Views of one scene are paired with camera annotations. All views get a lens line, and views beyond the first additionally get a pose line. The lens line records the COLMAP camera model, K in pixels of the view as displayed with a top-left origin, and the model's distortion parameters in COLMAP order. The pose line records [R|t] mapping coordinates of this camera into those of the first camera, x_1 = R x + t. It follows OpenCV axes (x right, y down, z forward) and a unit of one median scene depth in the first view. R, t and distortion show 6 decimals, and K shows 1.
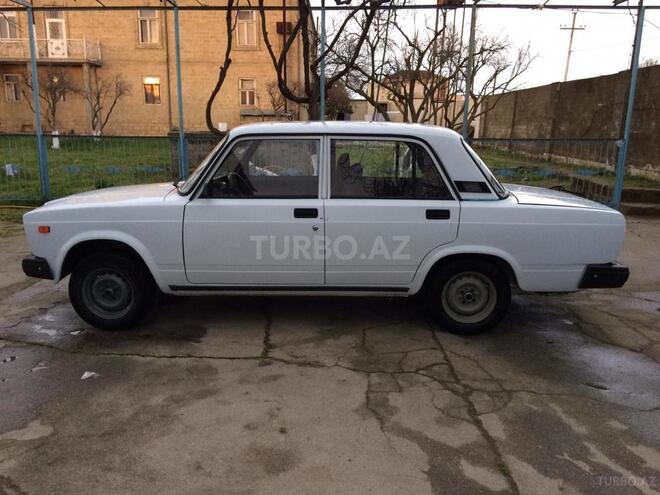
lens RADIAL K [[550.9, 0, 328.6], [0, 550.9, 247.5], [0, 0, 1]] dist [0.083903, -0.122793]
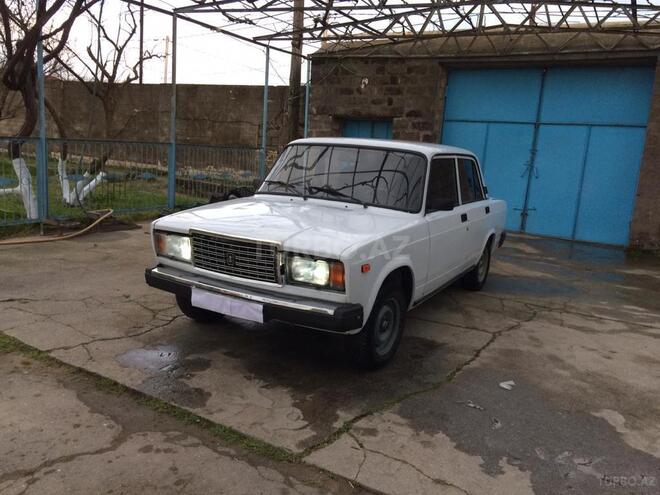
lens RADIAL K [[550.9, 0, 328.6], [0, 550.9, 247.5], [0, 0, 1]] dist [0.083903, -0.122793]
pose [[0.460461, -0.139387, 0.876668, -1.282653], [0.130524, 0.987492, 0.088451, -0.145949], [-0.878031, 0.073698, 0.472895, 0.673364]]
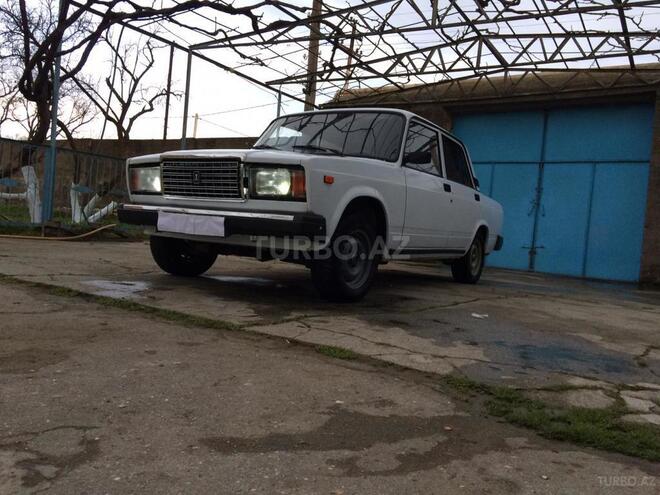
lens RADIAL K [[550.9, 0, 328.6], [0, 550.9, 247.5], [0, 0, 1]] dist [0.083903, -0.122793]
pose [[0.497450, 0.006910, 0.867465, -1.244457], [0.111176, 0.991214, -0.071651, 0.129065], [-0.860339, 0.132084, 0.492311, 0.627847]]
